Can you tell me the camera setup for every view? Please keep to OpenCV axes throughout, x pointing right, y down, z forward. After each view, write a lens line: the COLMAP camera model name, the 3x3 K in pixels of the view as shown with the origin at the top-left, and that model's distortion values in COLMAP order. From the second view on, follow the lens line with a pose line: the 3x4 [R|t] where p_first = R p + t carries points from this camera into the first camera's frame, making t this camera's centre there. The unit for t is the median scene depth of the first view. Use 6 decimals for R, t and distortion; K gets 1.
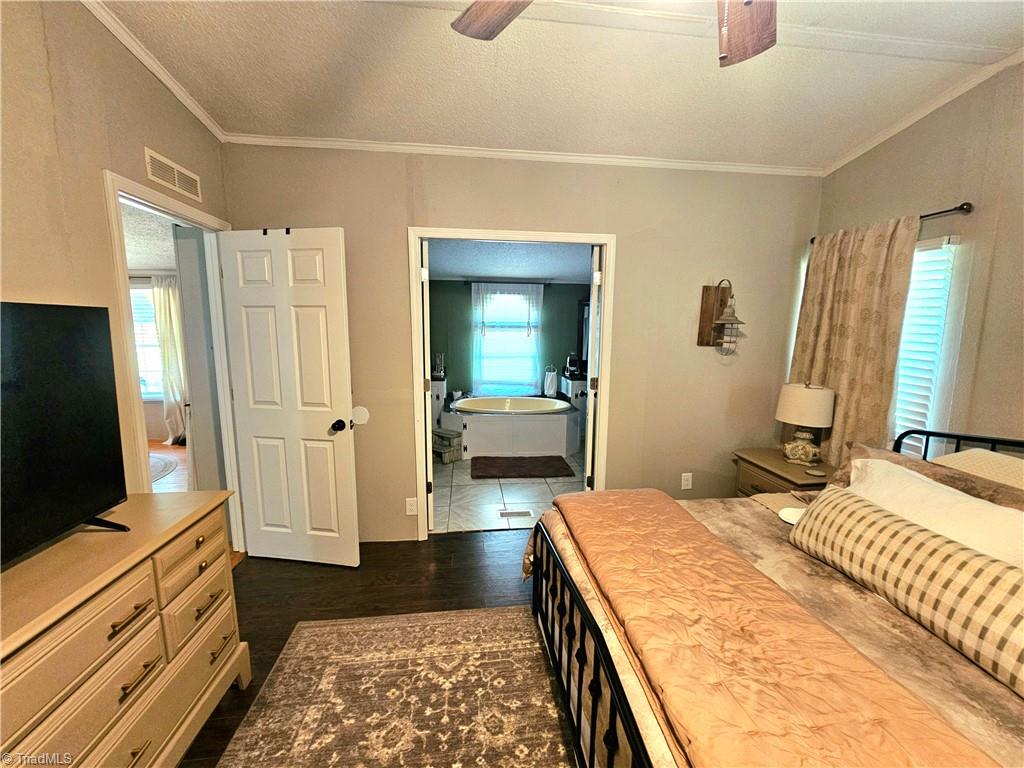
lens RADIAL K [[414.4, 0, 517.2], [0, 414.4, 385.2], [0, 0, 1]] dist [0.001298, 0.000094]
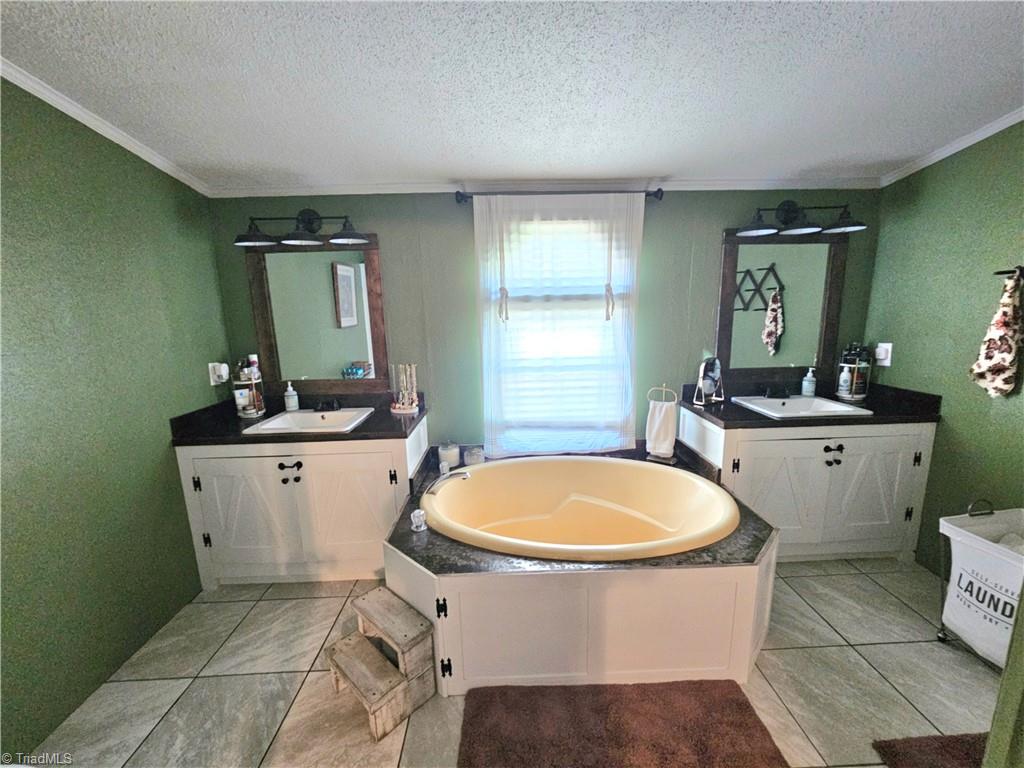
lens RADIAL K [[414.4, 0, 517.2], [0, 414.4, 385.2], [0, 0, 1]] dist [0.001298, 0.000094]
pose [[0.995306, -0.015552, -0.095516, -0.027534], [0.020329, 0.998580, 0.049245, -0.074026], [0.094614, -0.050955, 0.994209, 0.568293]]
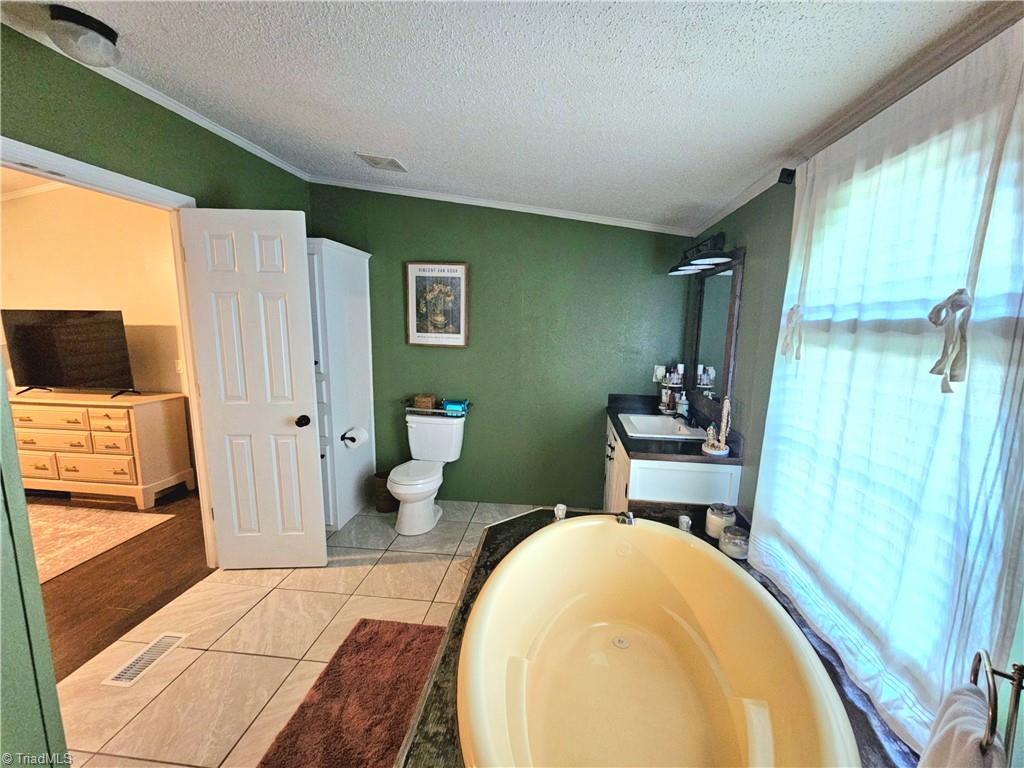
lens RADIAL K [[414.4, 0, 517.2], [0, 414.4, 385.2], [0, 0, 1]] dist [0.001298, 0.000094]
pose [[-0.227955, 0.137614, -0.963898, 0.215850], [-0.148043, 0.973553, 0.174004, -0.125746], [0.962351, 0.182363, -0.201553, 0.893454]]
